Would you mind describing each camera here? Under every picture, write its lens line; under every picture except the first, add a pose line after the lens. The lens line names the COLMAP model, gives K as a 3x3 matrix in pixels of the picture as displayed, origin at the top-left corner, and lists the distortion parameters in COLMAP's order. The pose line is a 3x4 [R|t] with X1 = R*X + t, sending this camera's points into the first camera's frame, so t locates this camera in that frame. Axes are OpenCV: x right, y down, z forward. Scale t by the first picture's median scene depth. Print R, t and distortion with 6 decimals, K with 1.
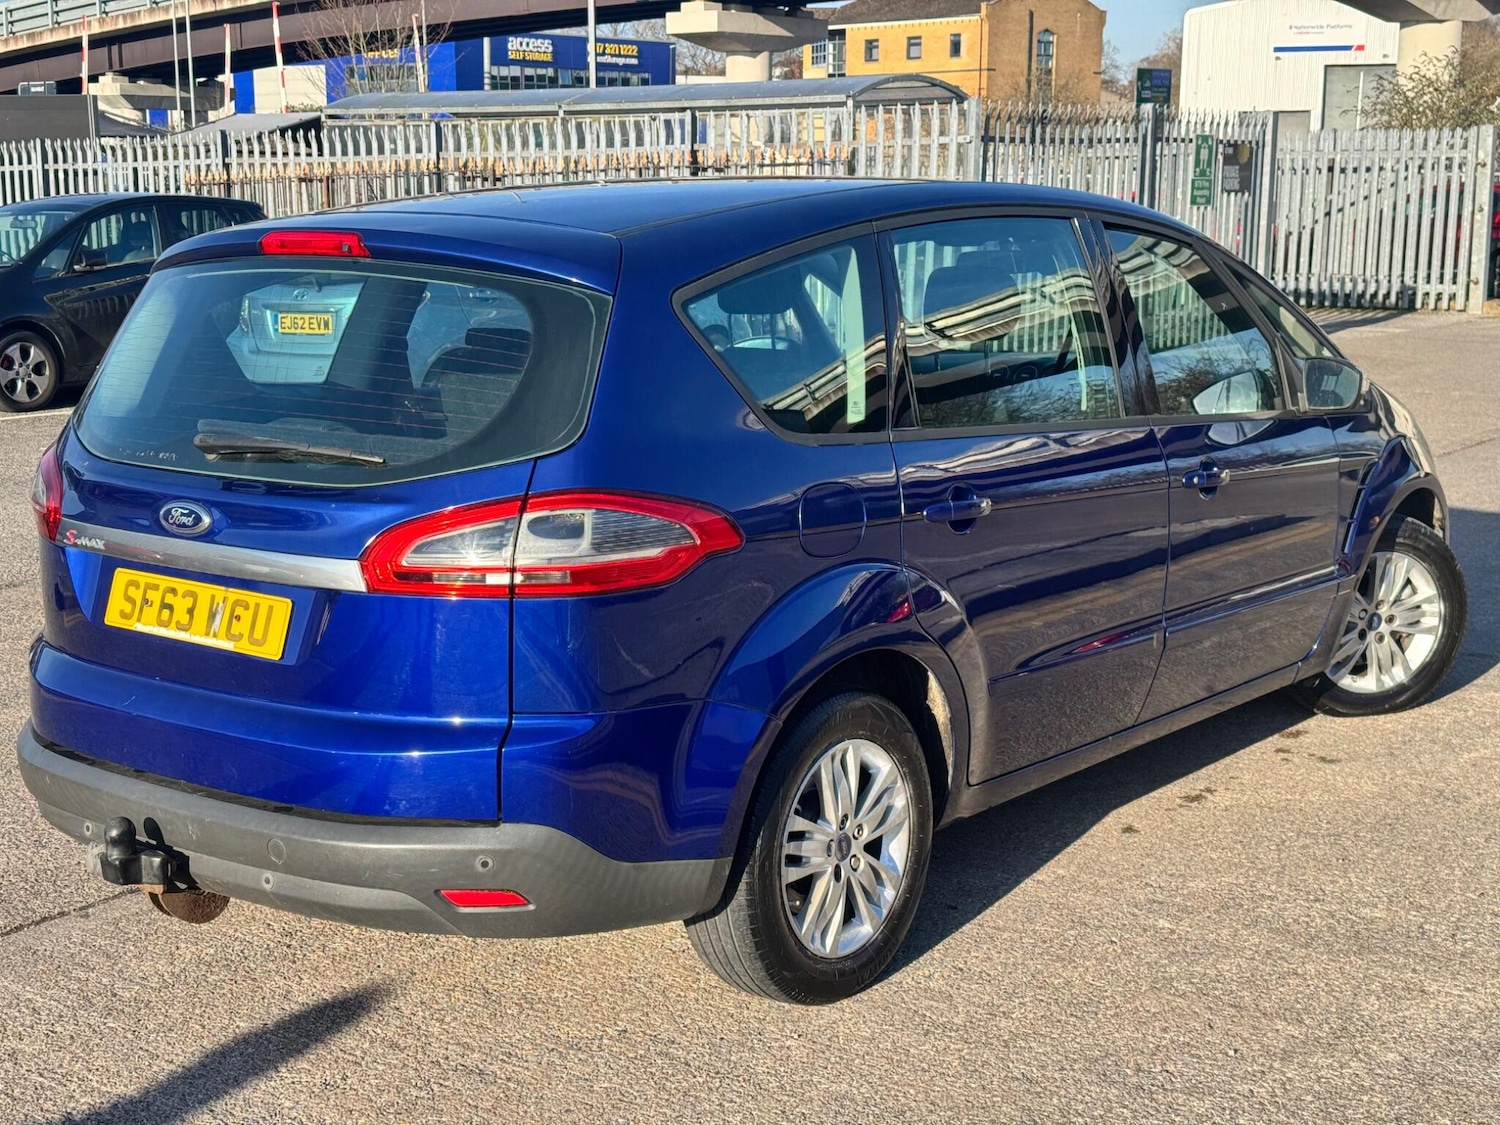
lens RADIAL K [[2078.5, 0, 767.1], [0, 2078.5, 559.5], [0, 0, 1]] dist [0.109703, 0.000000]
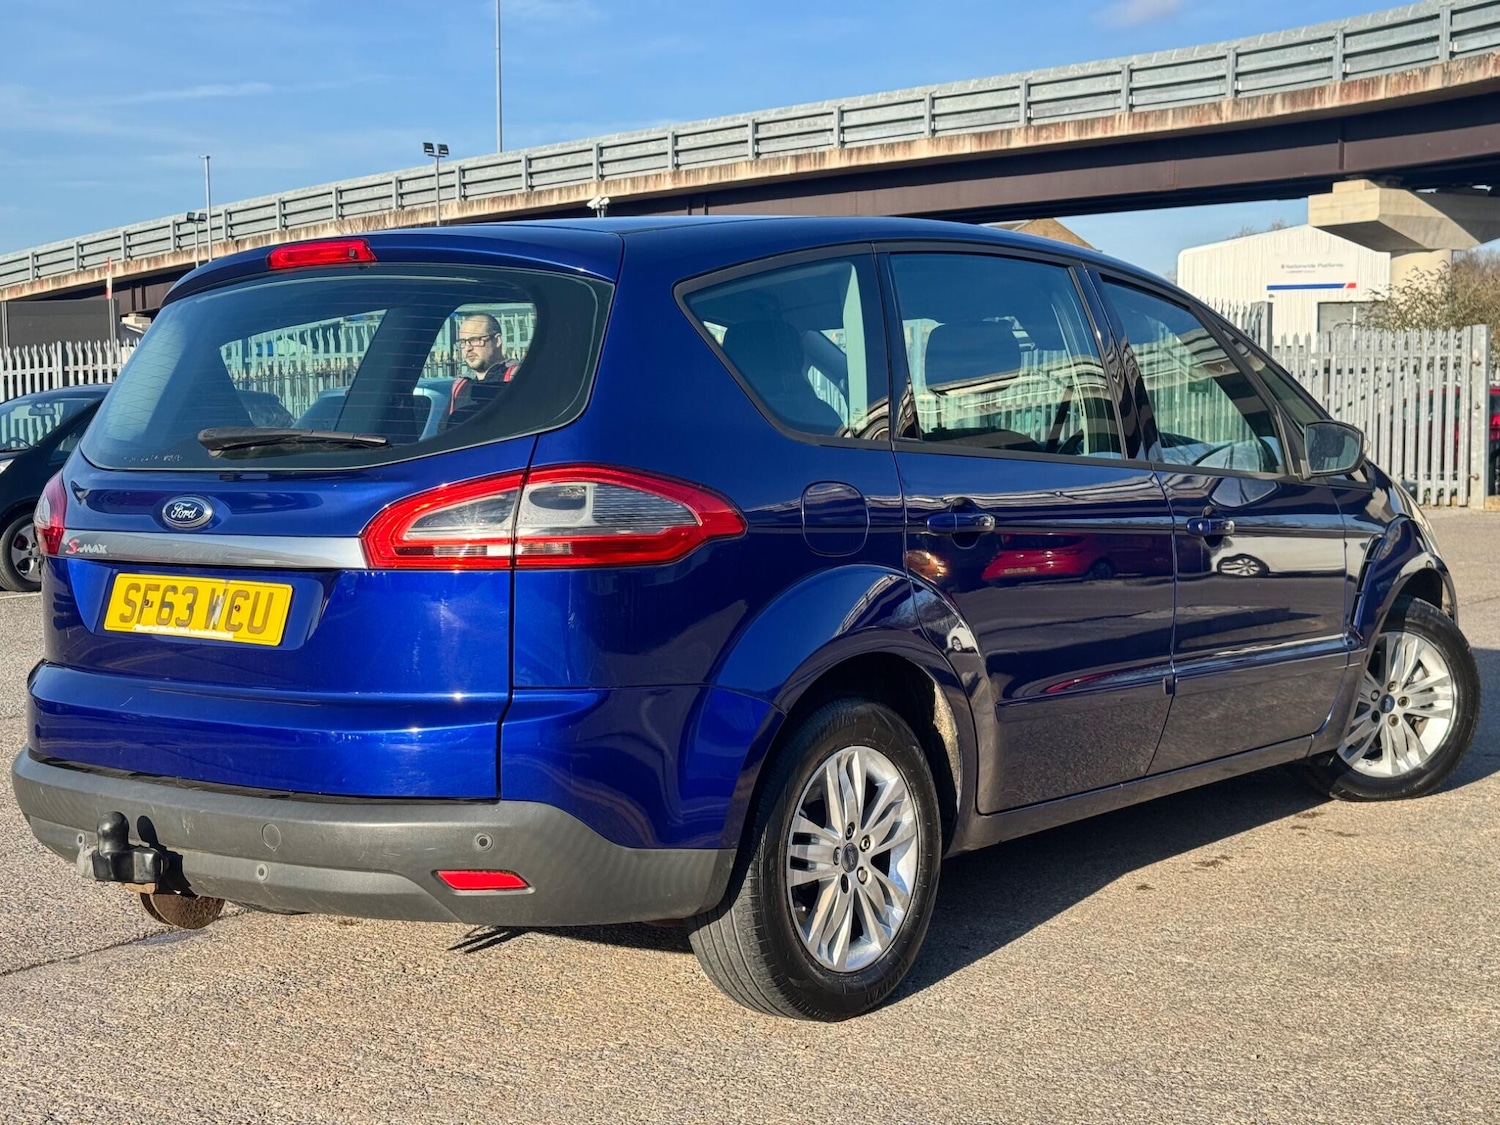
lens RADIAL K [[2078.5, 0, 764.1], [0, 2078.5, 548.4], [0, 0, 1]] dist [0.109703, 0.000000]
pose [[0.999962, -0.007051, -0.005202, 0.002310], [0.006407, 0.993368, -0.114796, 0.105740], [0.005977, 0.114758, 0.993375, 0.009983]]
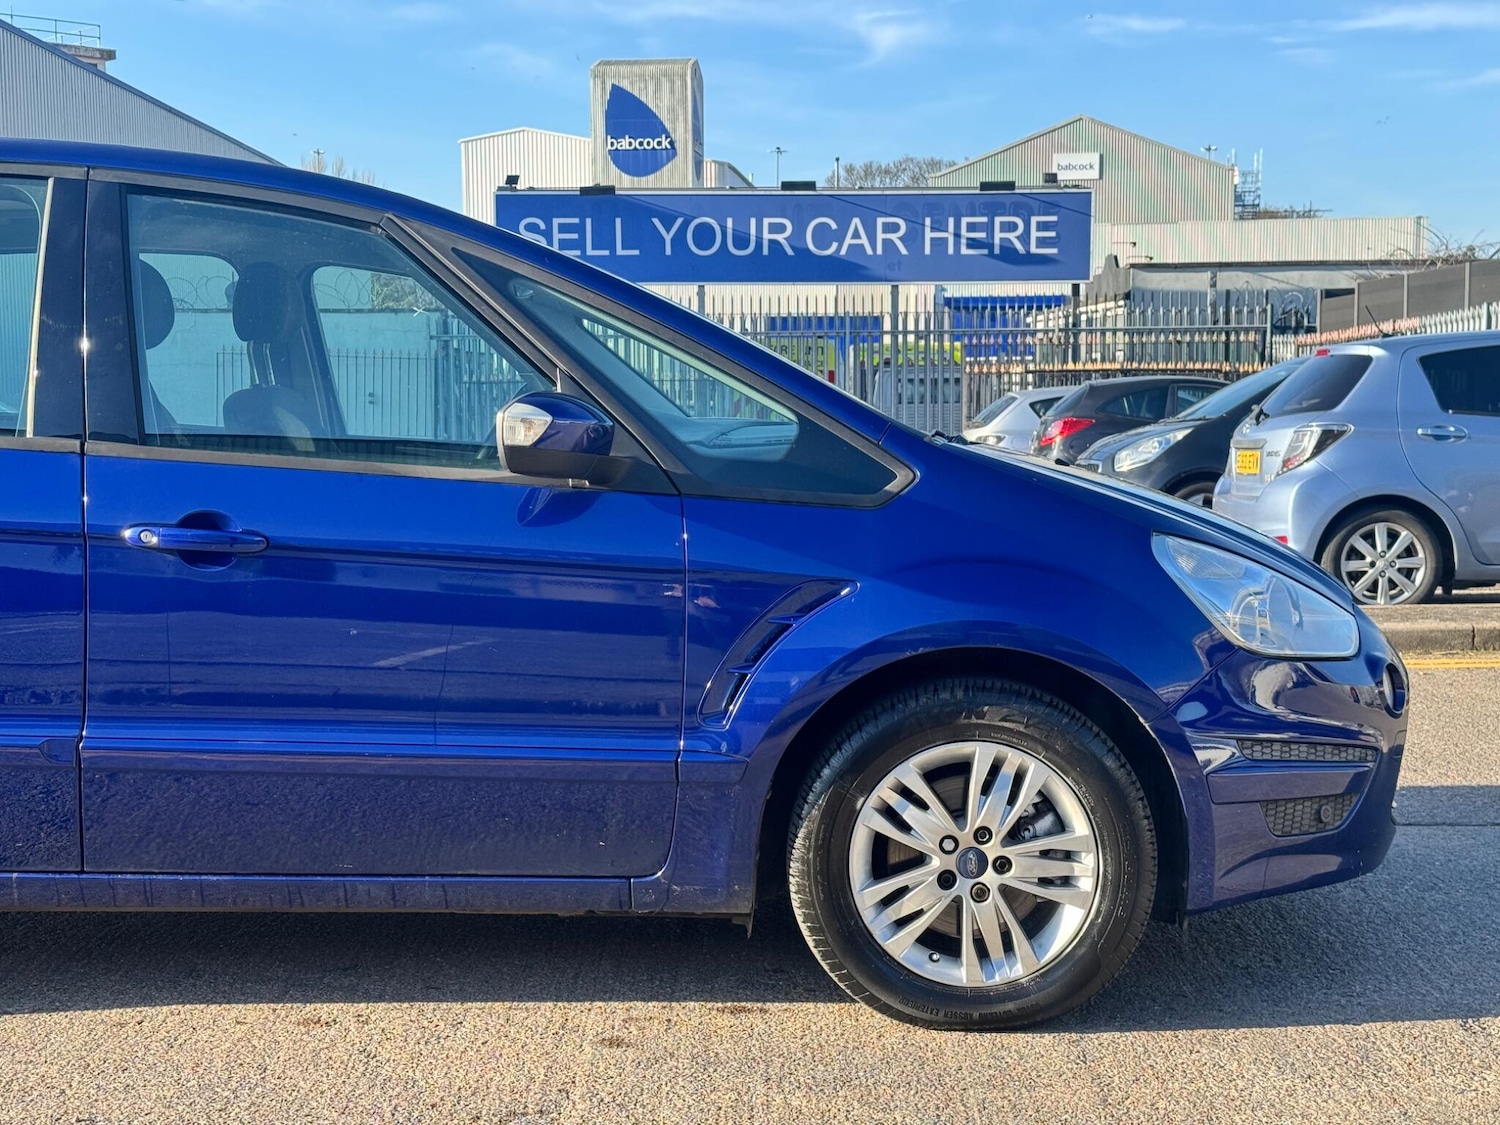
lens RADIAL K [[2078.5, 0, 738.1], [0, 2078.5, 578.7], [0, 0, 1]] dist [0.109703, 0.000000]
pose [[0.595512, 0.063129, -0.800862, 1.099319], [-0.135756, 0.990478, -0.022871, -0.041679], [0.791793, 0.122342, 0.598412, 0.905462]]
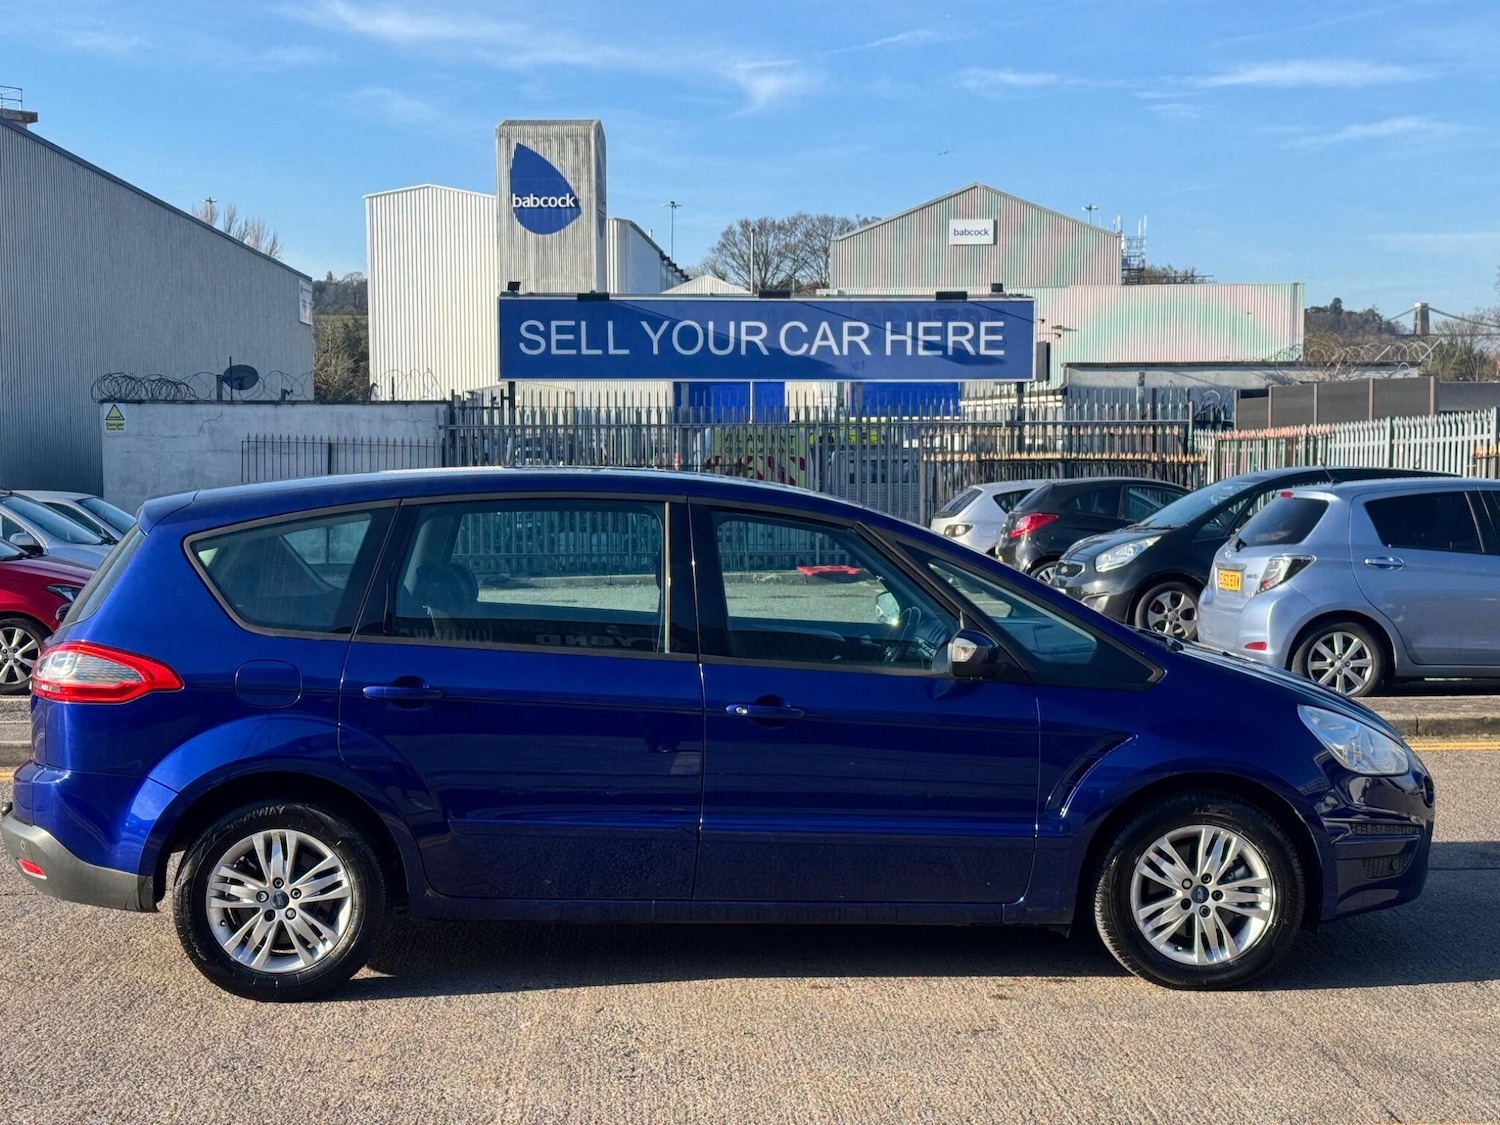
lens RADIAL K [[2078.5, 0, 729.3], [0, 2078.5, 569.8], [0, 0, 1]] dist [0.109703, 0.000000]
pose [[0.636541, 0.042715, -0.770059, 1.427167], [-0.132757, 0.989630, -0.054844, -0.062904], [0.759731, 0.137142, 0.635611, 0.232913]]
